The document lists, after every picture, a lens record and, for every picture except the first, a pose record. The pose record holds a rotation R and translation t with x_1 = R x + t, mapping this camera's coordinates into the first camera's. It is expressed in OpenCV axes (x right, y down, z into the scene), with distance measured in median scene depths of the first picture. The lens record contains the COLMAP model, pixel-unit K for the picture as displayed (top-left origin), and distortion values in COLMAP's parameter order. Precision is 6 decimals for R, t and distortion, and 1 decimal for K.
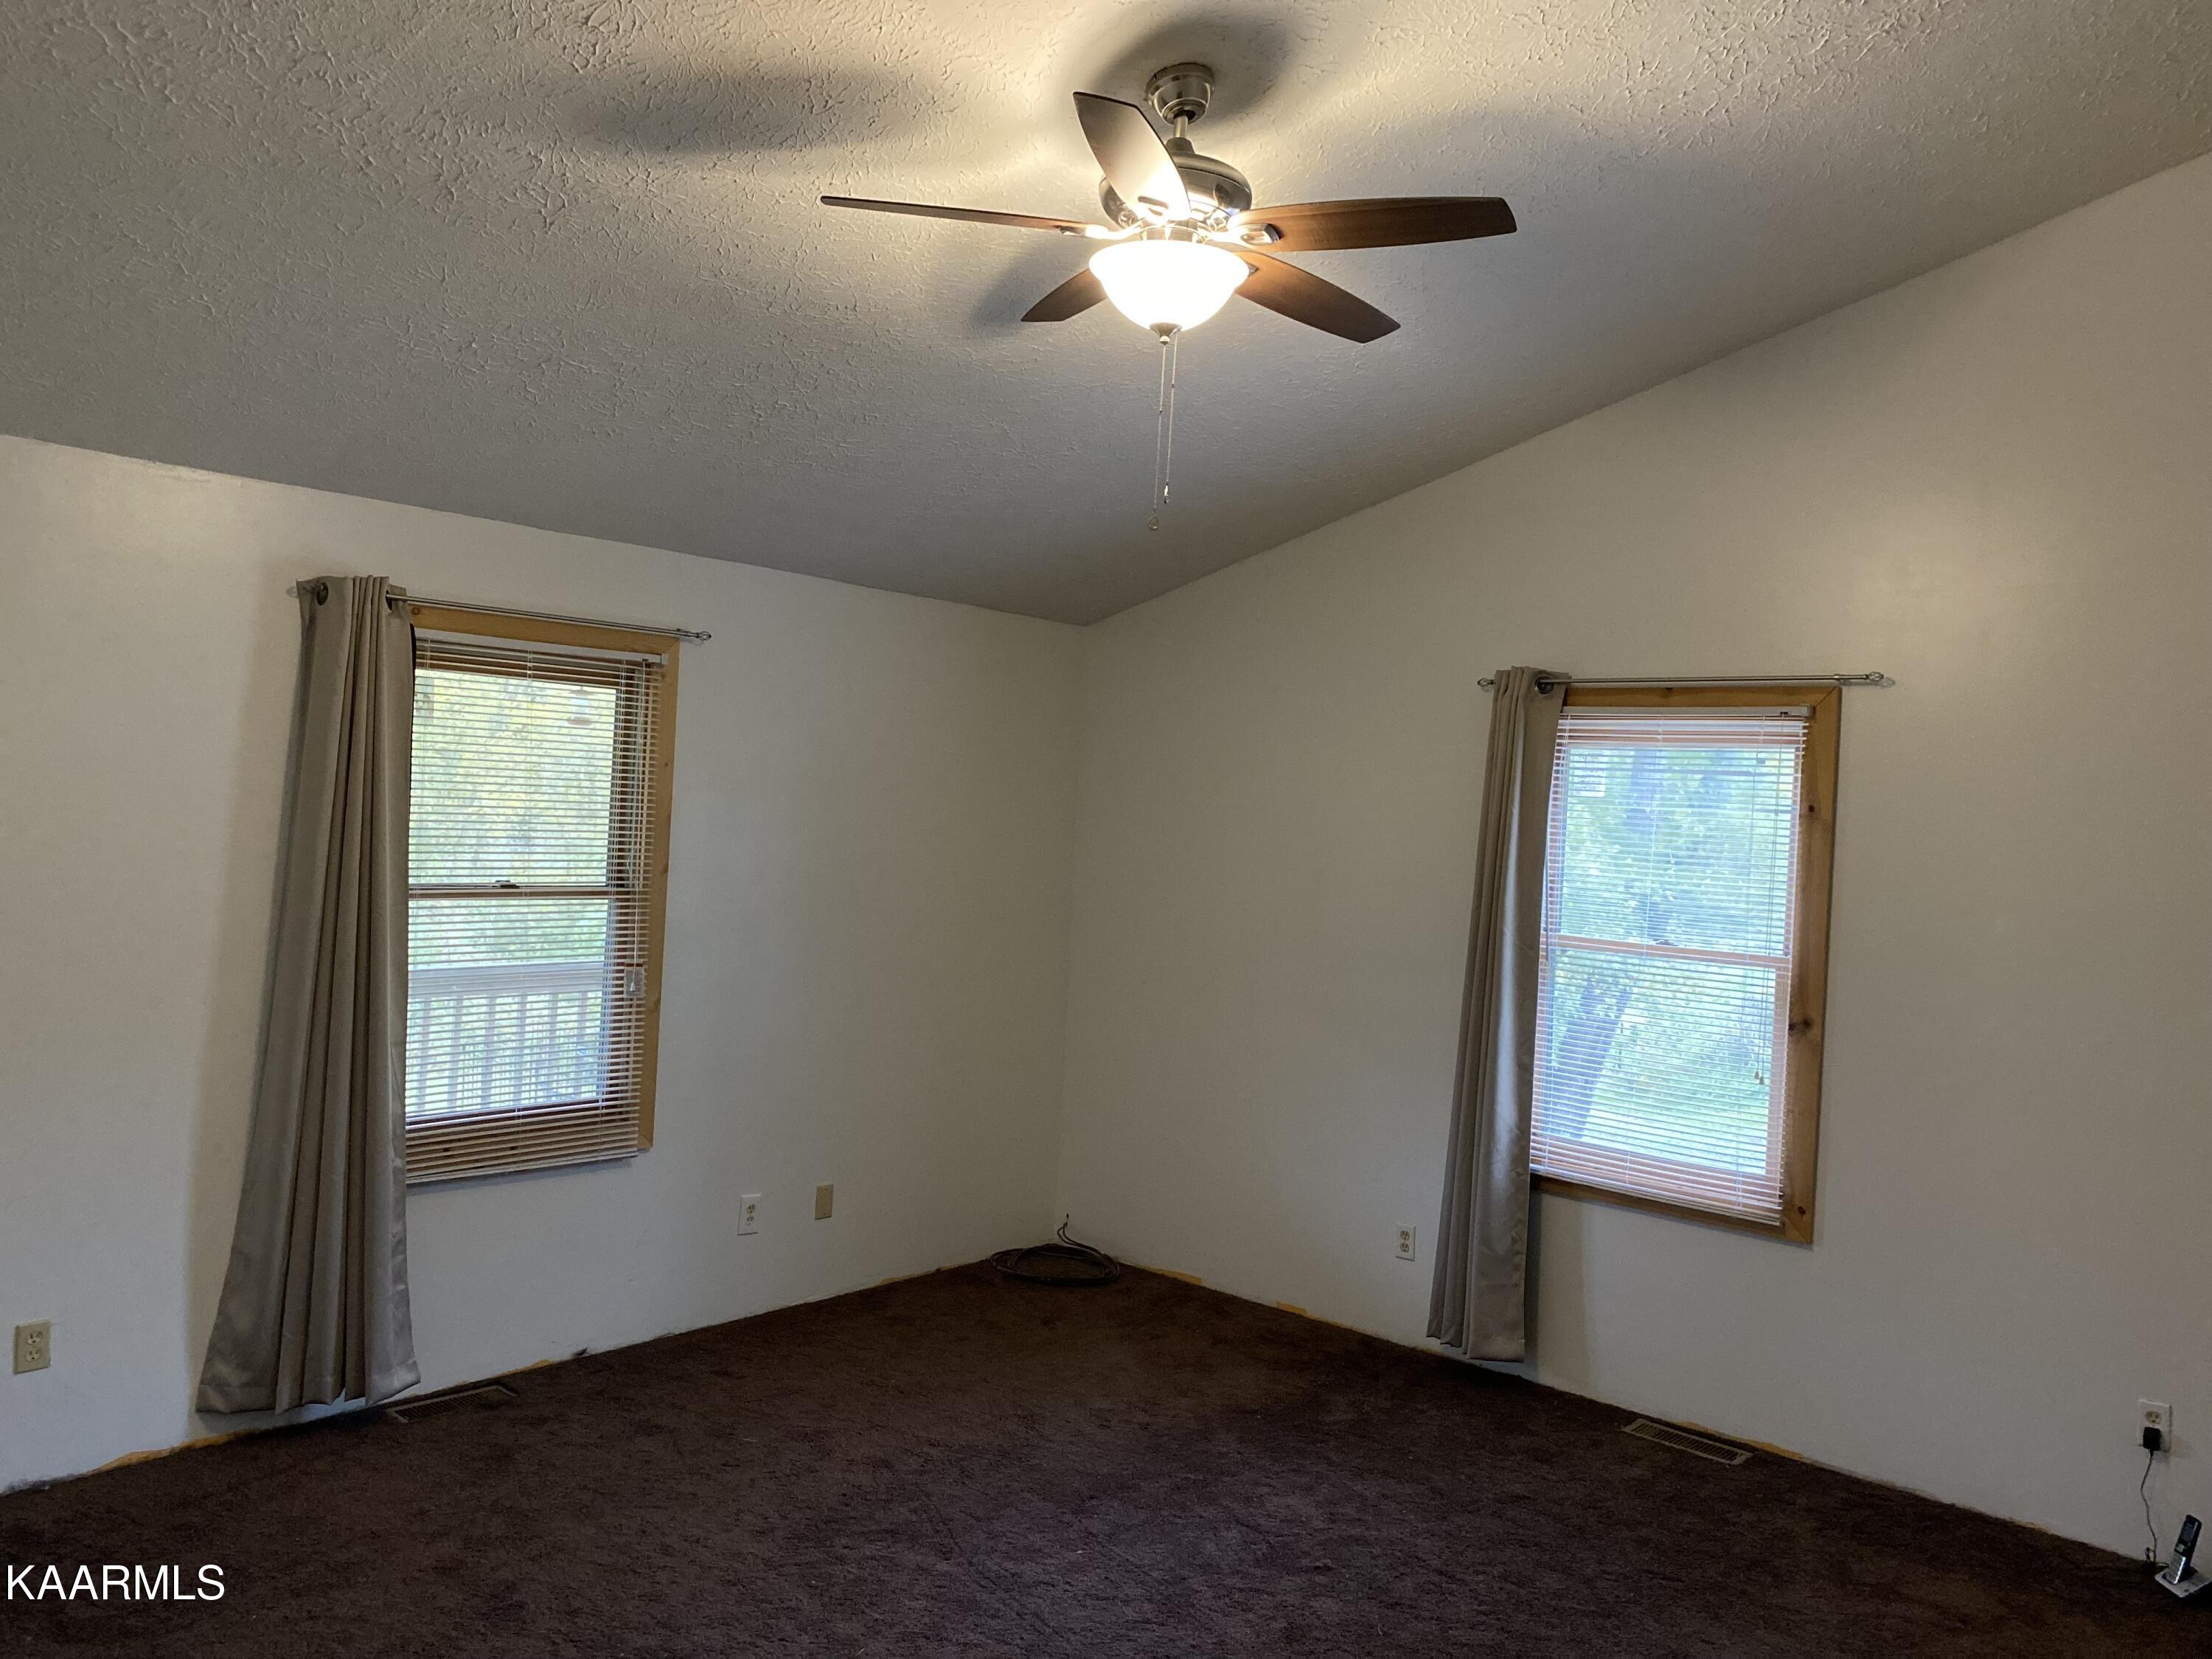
lens RADIAL K [[1724.2, 0, 1106.0], [0, 1724.2, 829.5], [0, 0, 1]] dist [0.007951, 0.003309]
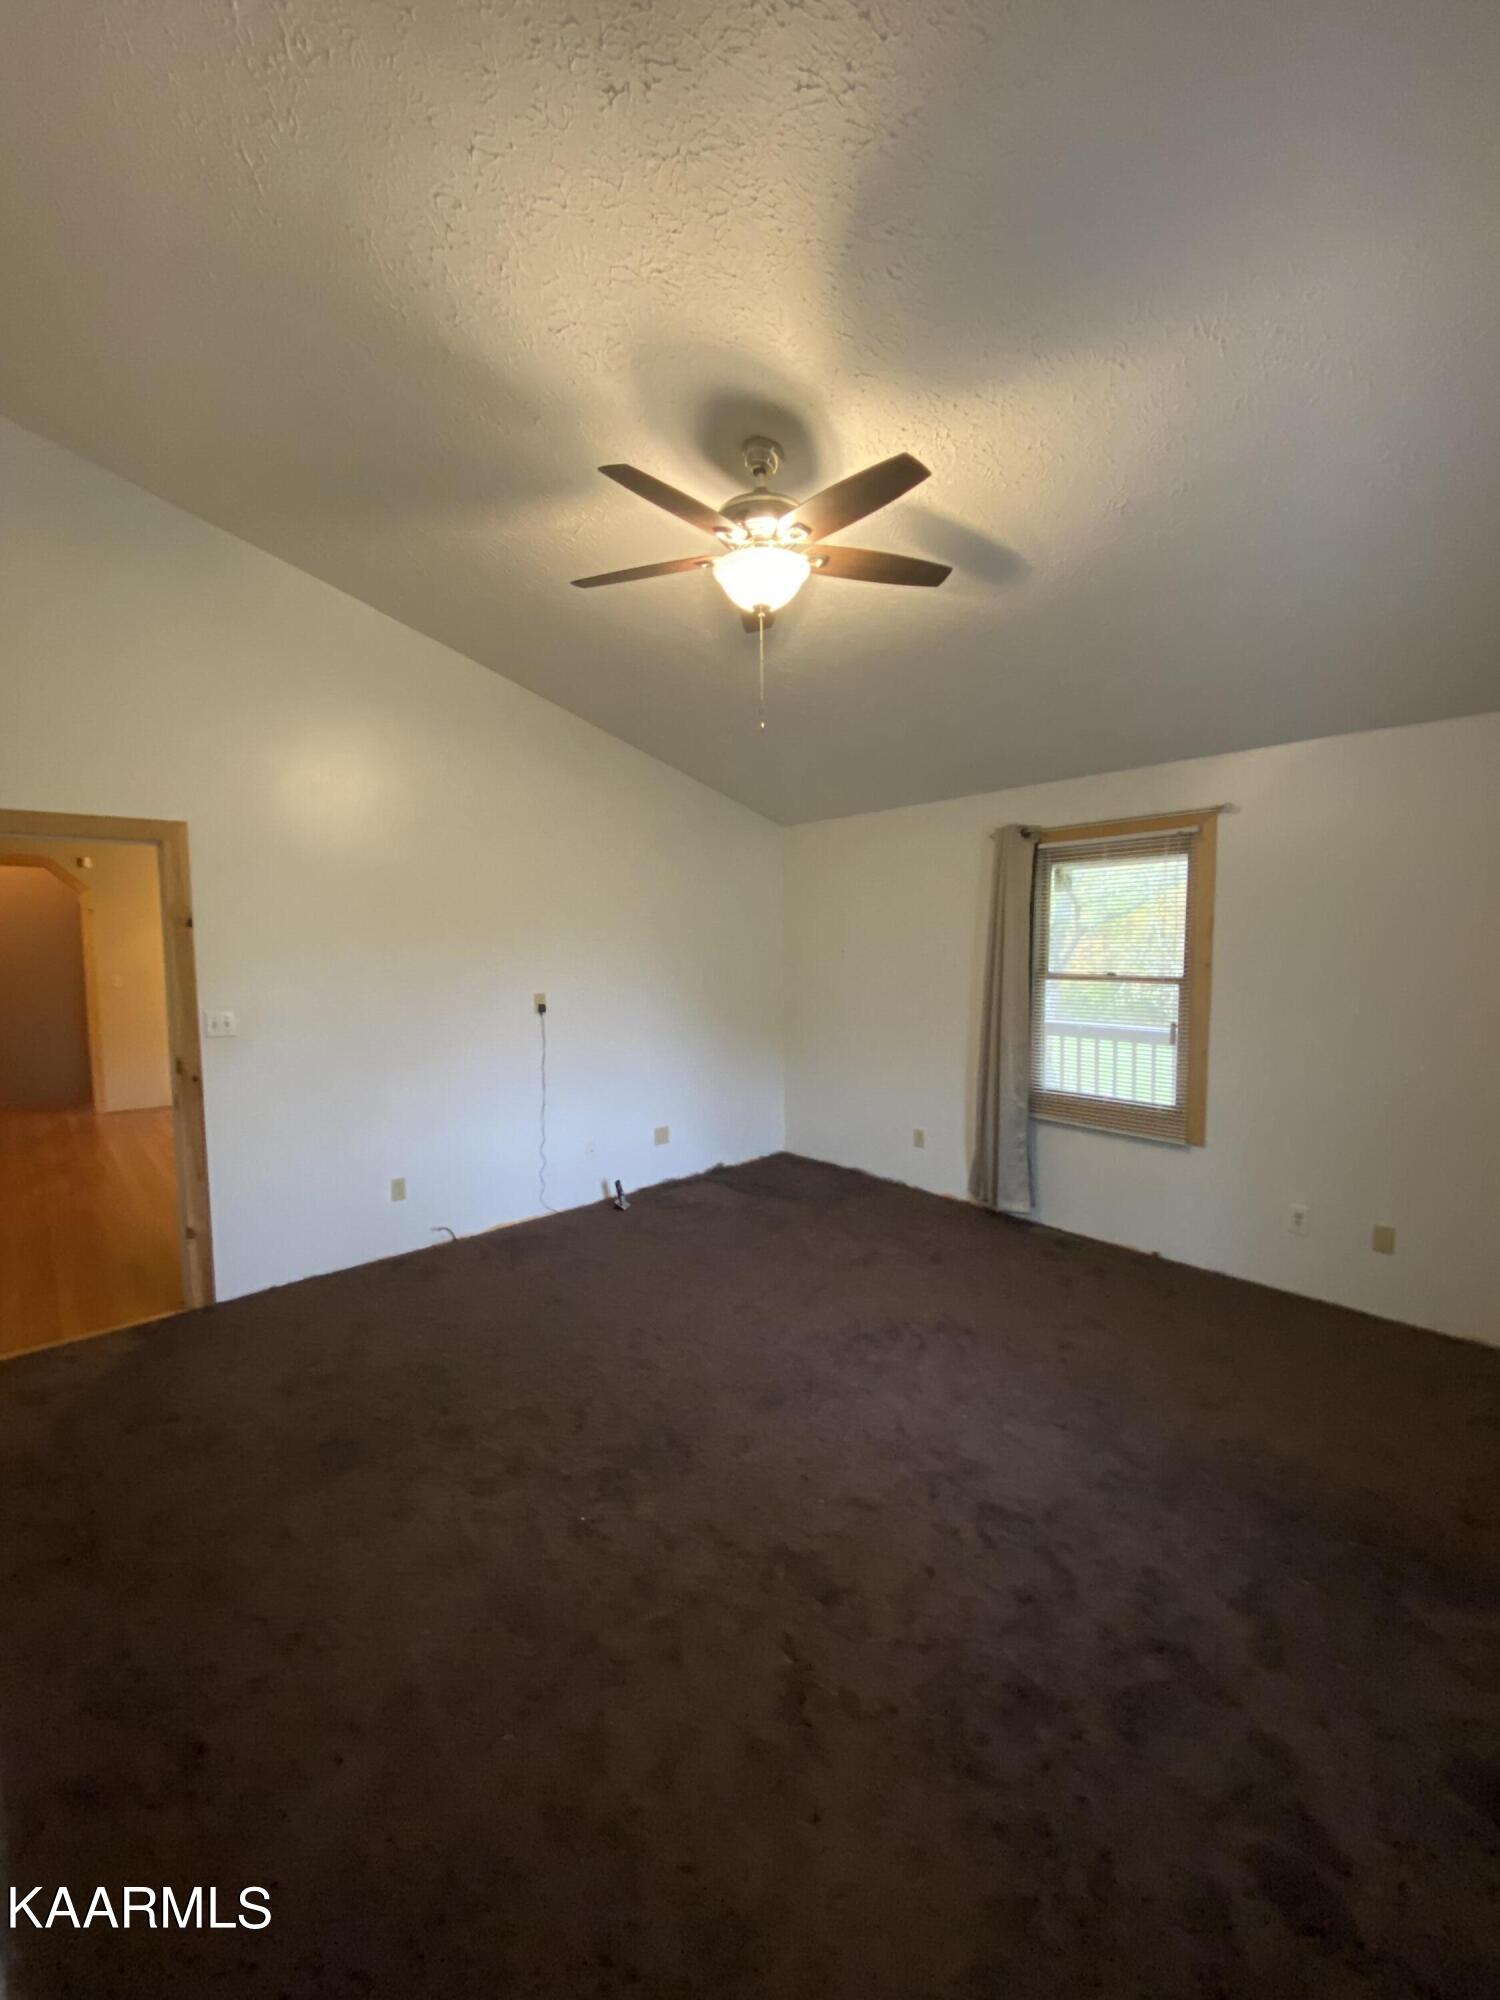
lens RADIAL K [[803.8, 0, 730.3], [0, 803.8, 1006.7], [0, 0, 1]] dist [0.014693, -0.000078]
pose [[-0.143193, 0.028251, -0.989291, 0.554846], [-0.015652, 0.999403, 0.030806, 0.046853], [0.989571, 0.019896, -0.142665, 0.730276]]
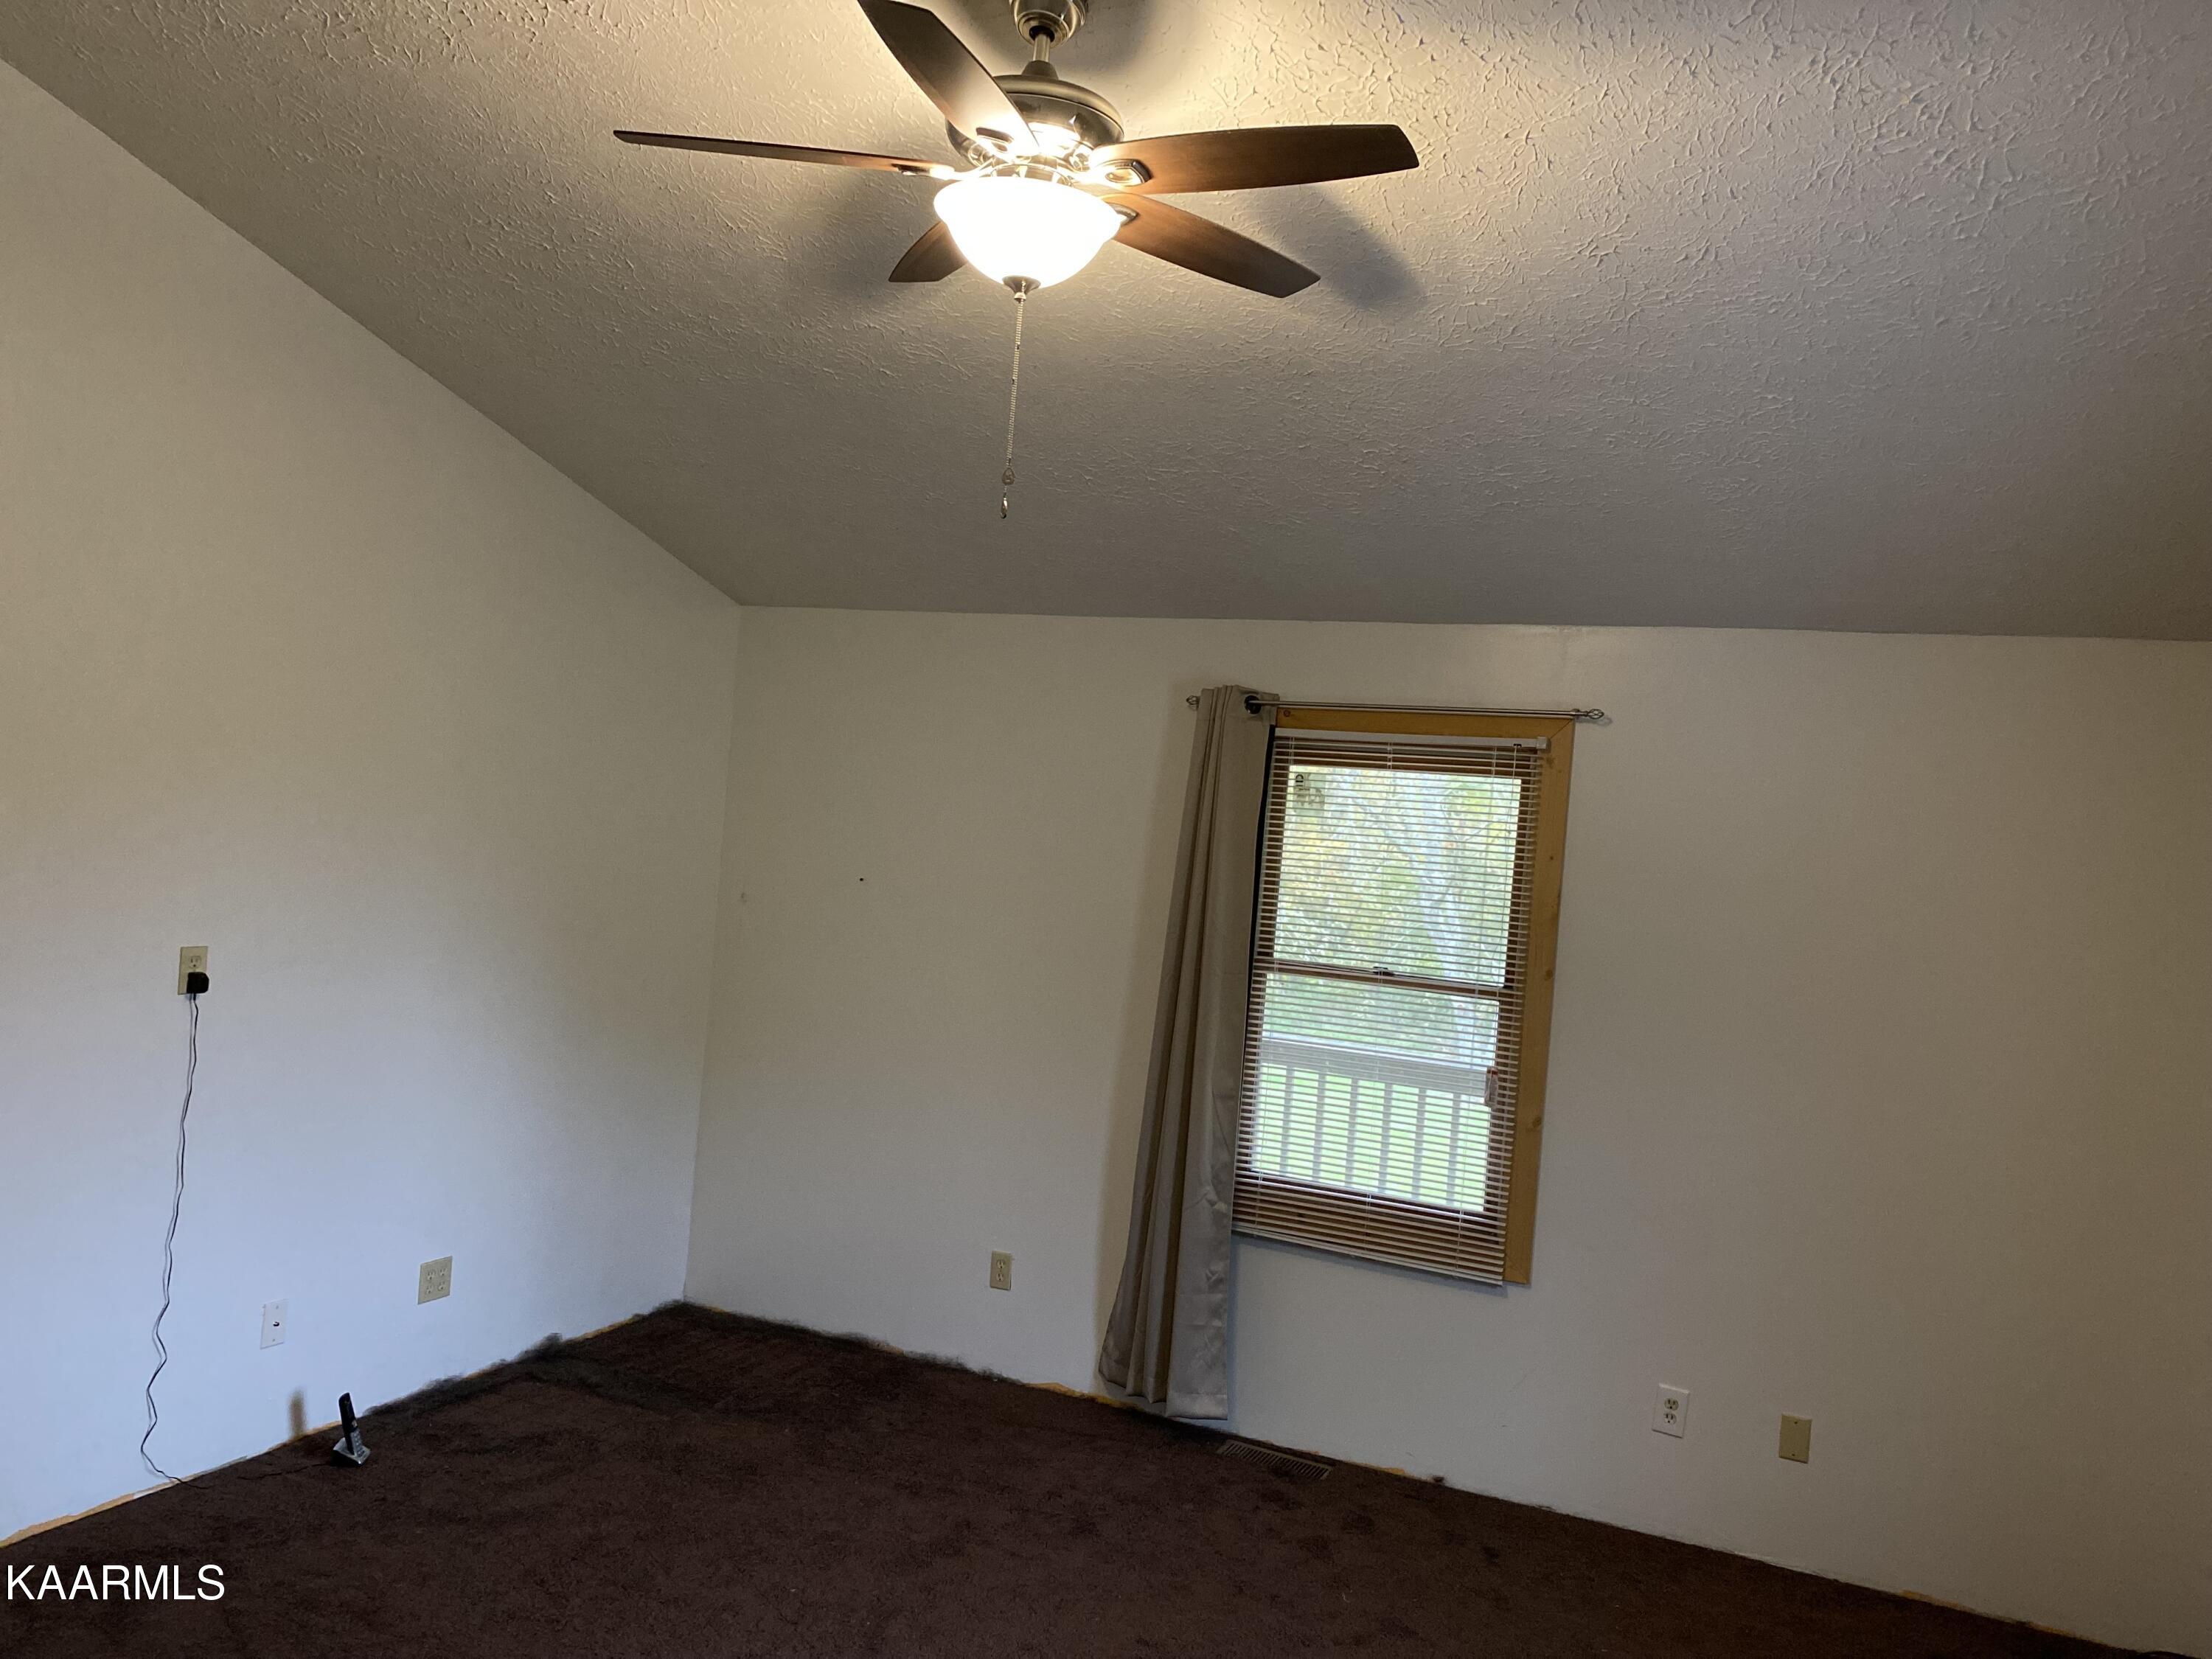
lens RADIAL K [[1683.6, 0, 1102.9], [0, 1683.6, 818.7], [0, 0, 1]] dist [0.068995, -0.119518]
pose [[0.274496, -0.038089, -0.960833, 0.574601], [-0.079921, 0.994854, -0.062270, 0.017210], [0.958261, 0.093884, 0.270040, 0.564839]]
